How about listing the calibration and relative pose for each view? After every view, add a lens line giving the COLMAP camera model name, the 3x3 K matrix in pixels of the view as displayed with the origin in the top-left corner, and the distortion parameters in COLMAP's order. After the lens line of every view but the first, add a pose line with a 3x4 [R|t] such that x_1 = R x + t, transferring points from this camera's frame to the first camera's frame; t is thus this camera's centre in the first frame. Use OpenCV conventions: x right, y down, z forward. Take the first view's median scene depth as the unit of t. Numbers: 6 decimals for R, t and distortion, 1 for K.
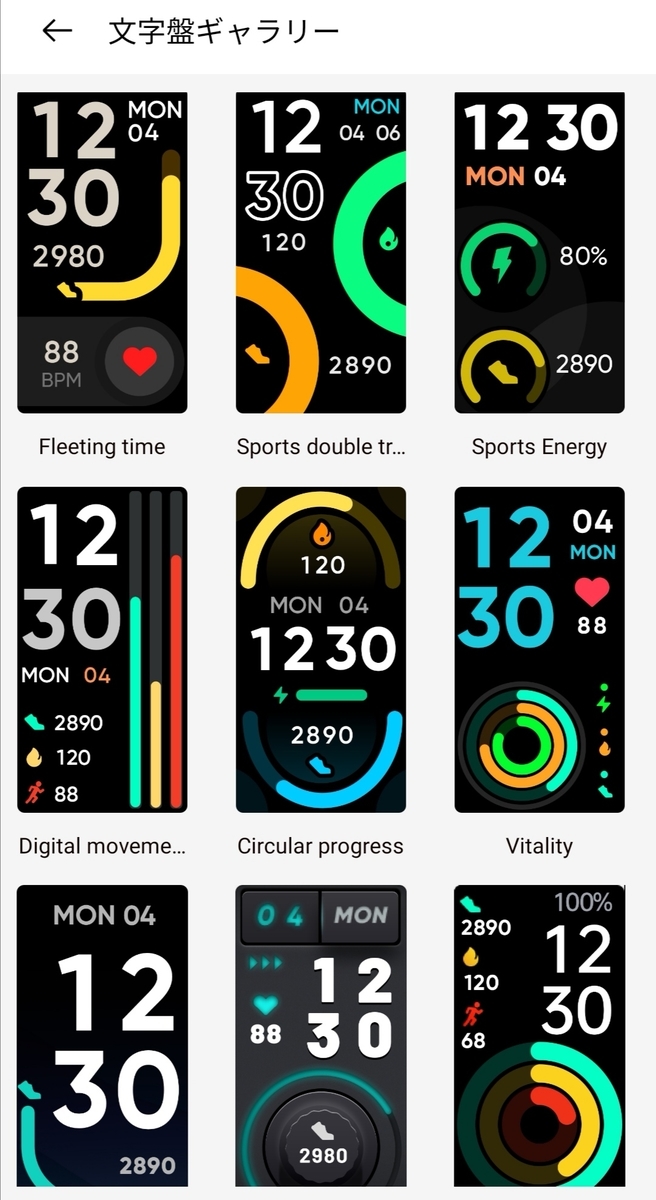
lens RADIAL K [[484.8, 0, 328.1], [0, 484.8, 600.0], [0, 0, 1]] dist [-0.000456, 0.000105]
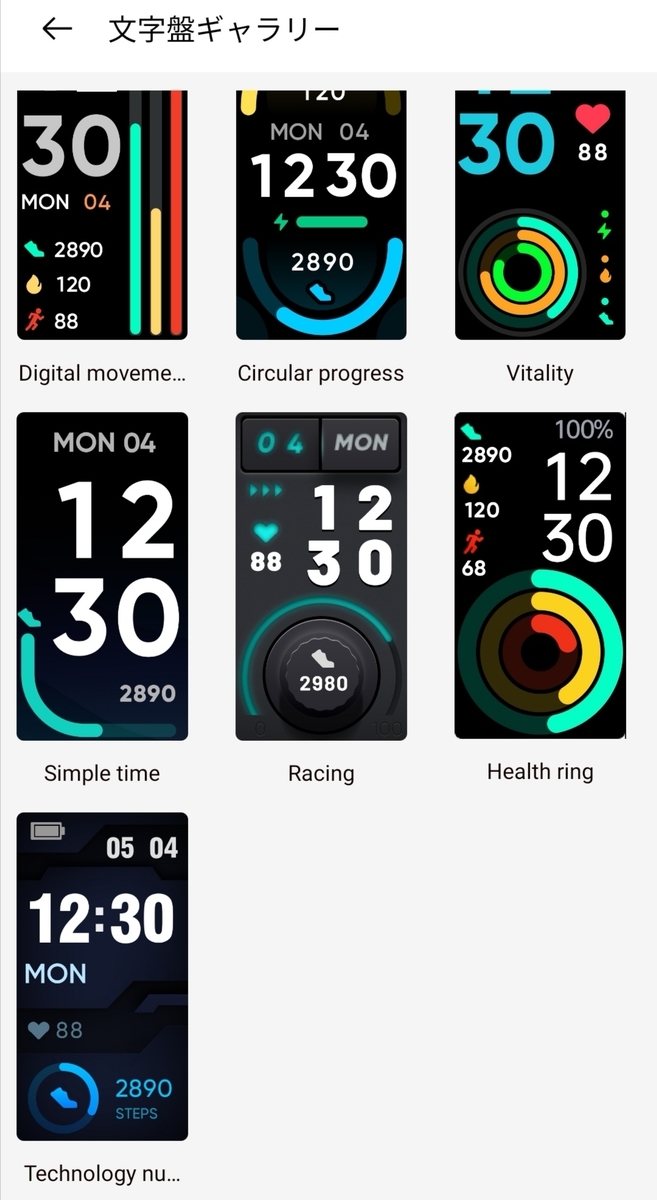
lens RADIAL K [[484.8, 0, 328.4], [0, 484.8, 600.0], [0, 0, 1]] dist [-0.000456, 0.000105]
pose [[1.000000, -0.000022, 0.000026, -0.000232], [0.000022, 1.000000, 0.000597, 0.974140], [-0.000026, -0.000597, 1.000000, 0.001223]]
